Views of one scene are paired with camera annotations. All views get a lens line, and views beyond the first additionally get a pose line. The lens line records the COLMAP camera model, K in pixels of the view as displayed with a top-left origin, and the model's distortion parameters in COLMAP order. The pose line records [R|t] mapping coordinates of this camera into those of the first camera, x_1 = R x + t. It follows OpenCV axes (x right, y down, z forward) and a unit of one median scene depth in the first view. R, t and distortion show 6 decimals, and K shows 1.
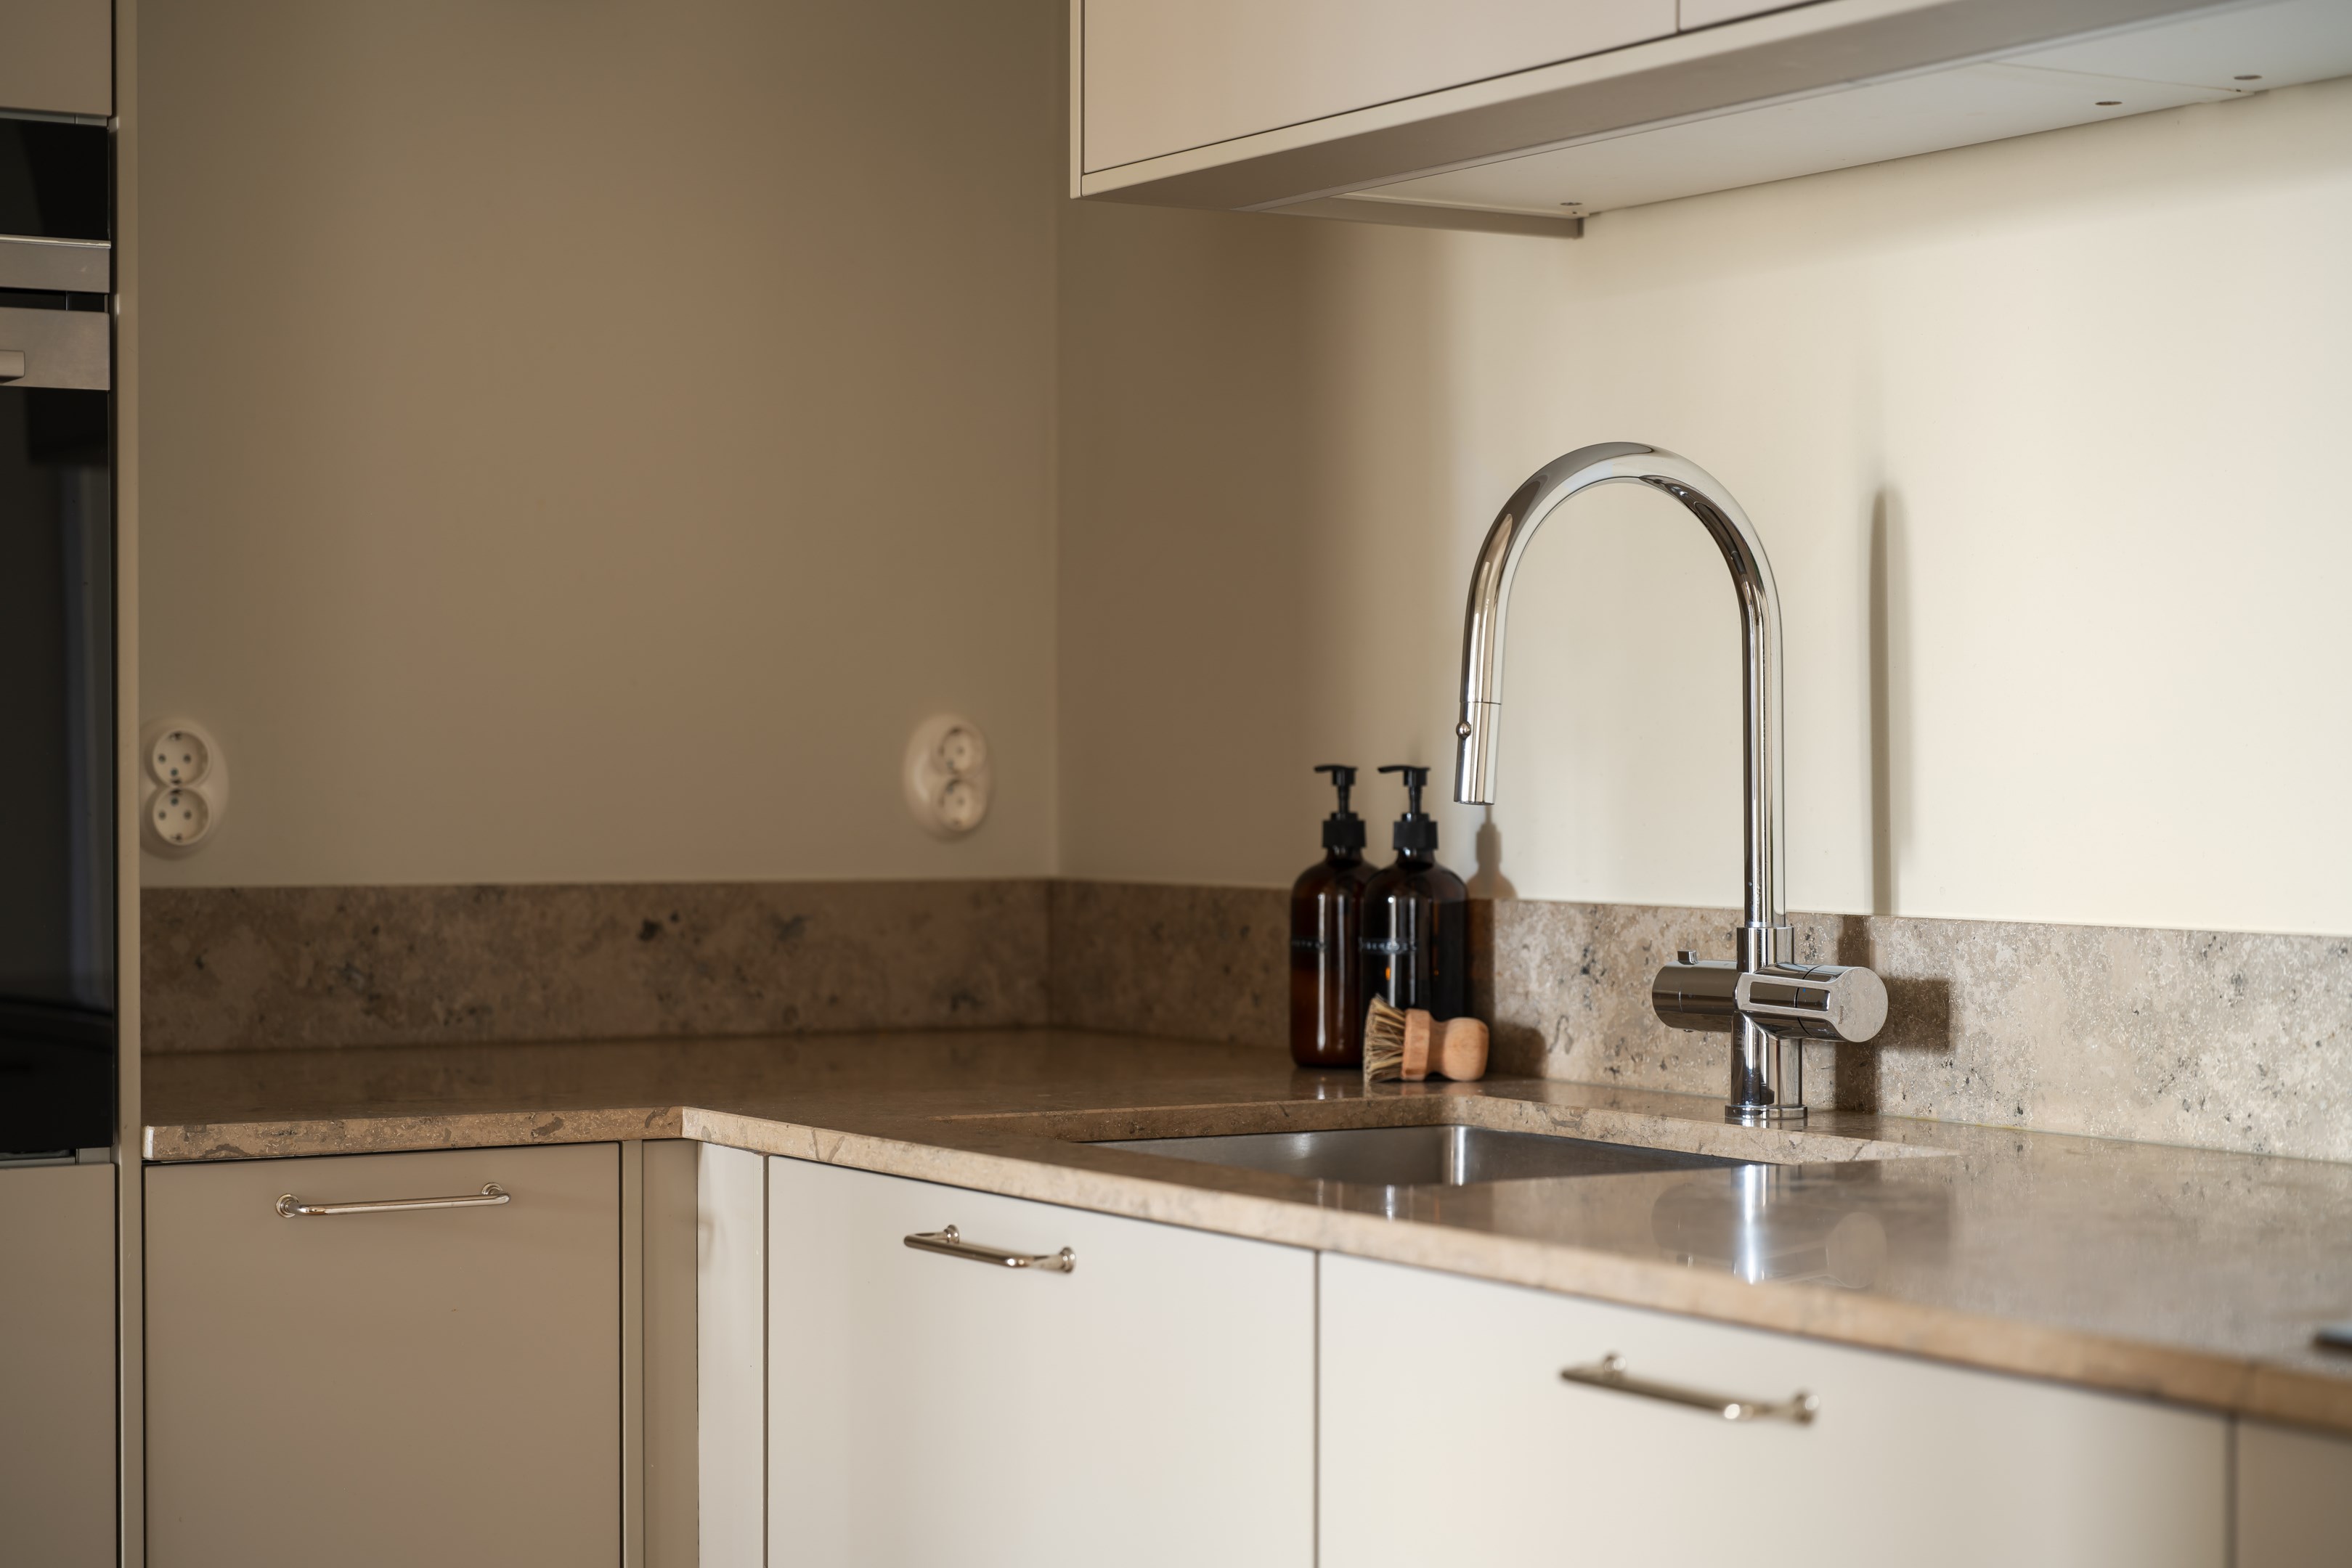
lens RADIAL K [[4209.9, 0, 1179.6], [0, 4209.9, 784.3], [0, 0, 1]] dist [0.008664, -0.008214]
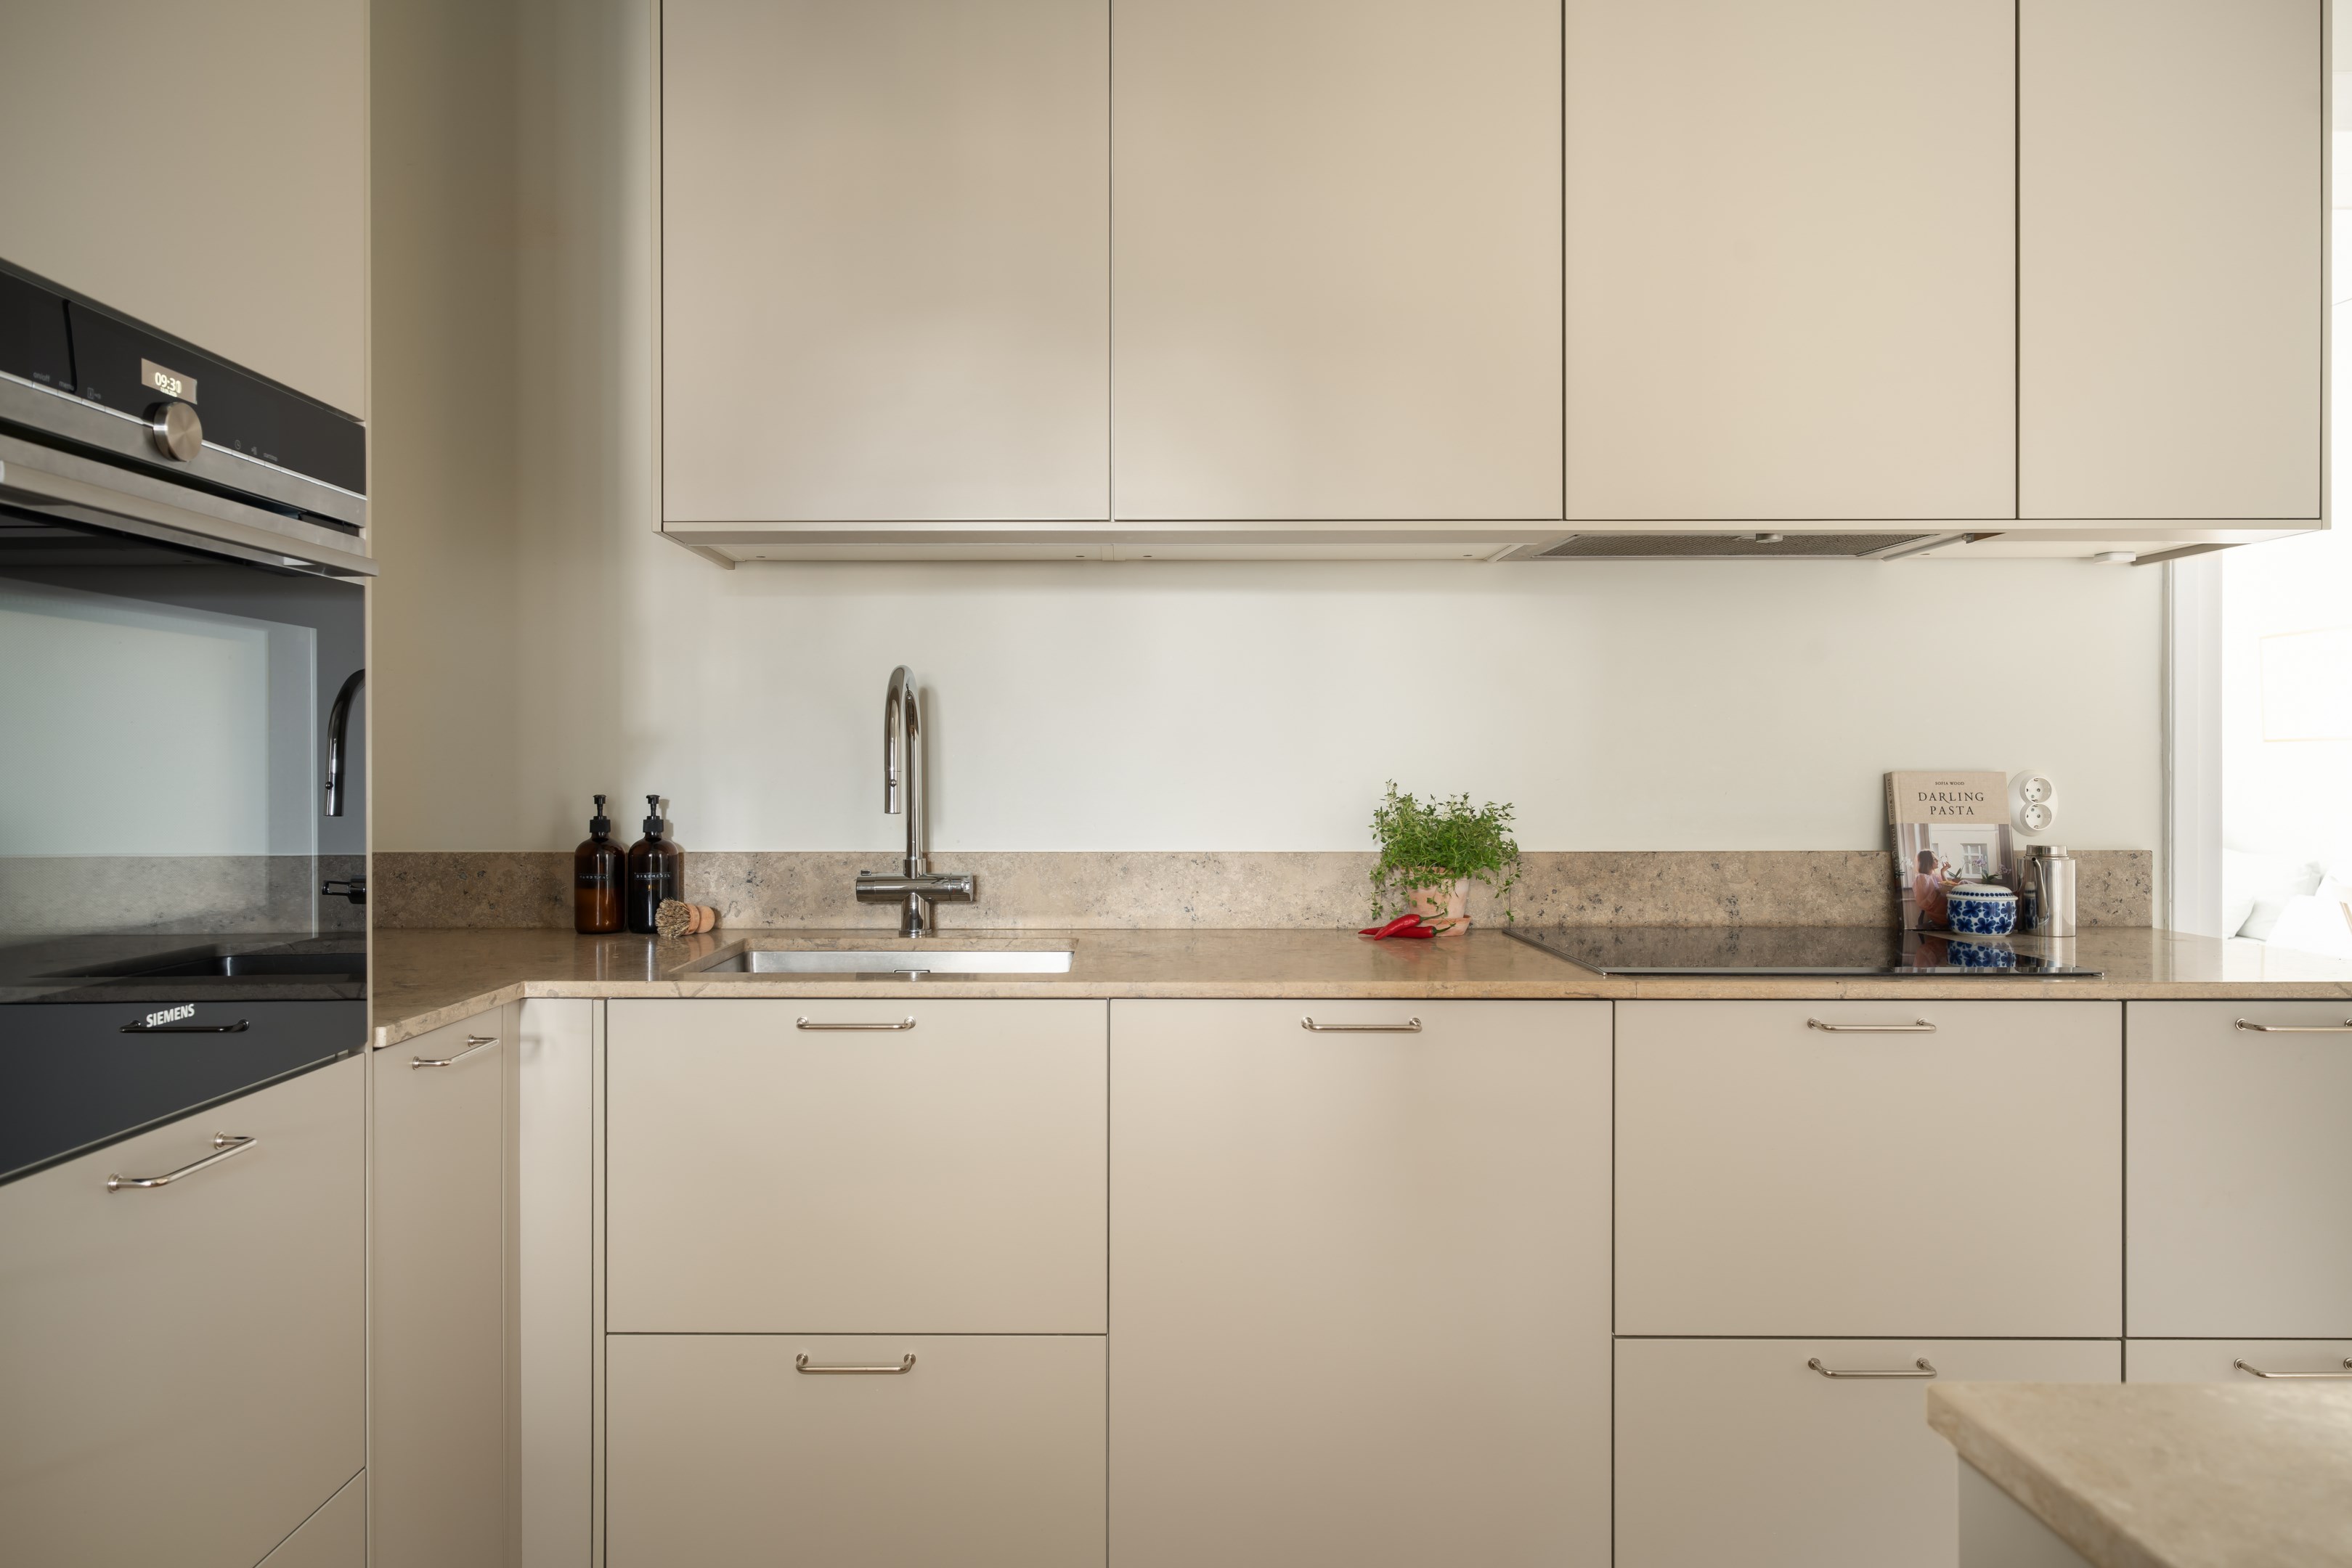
lens RADIAL K [[1523.0, 0, 1166.7], [0, 1523.0, 787.7], [0, 0, 1]] dist [-0.001139, 0.000504]
pose [[0.530287, -0.012075, 0.847732, -0.514110], [0.003939, 0.999923, 0.011779, -0.017615], [-0.847809, -0.002907, 0.530294, 0.358300]]
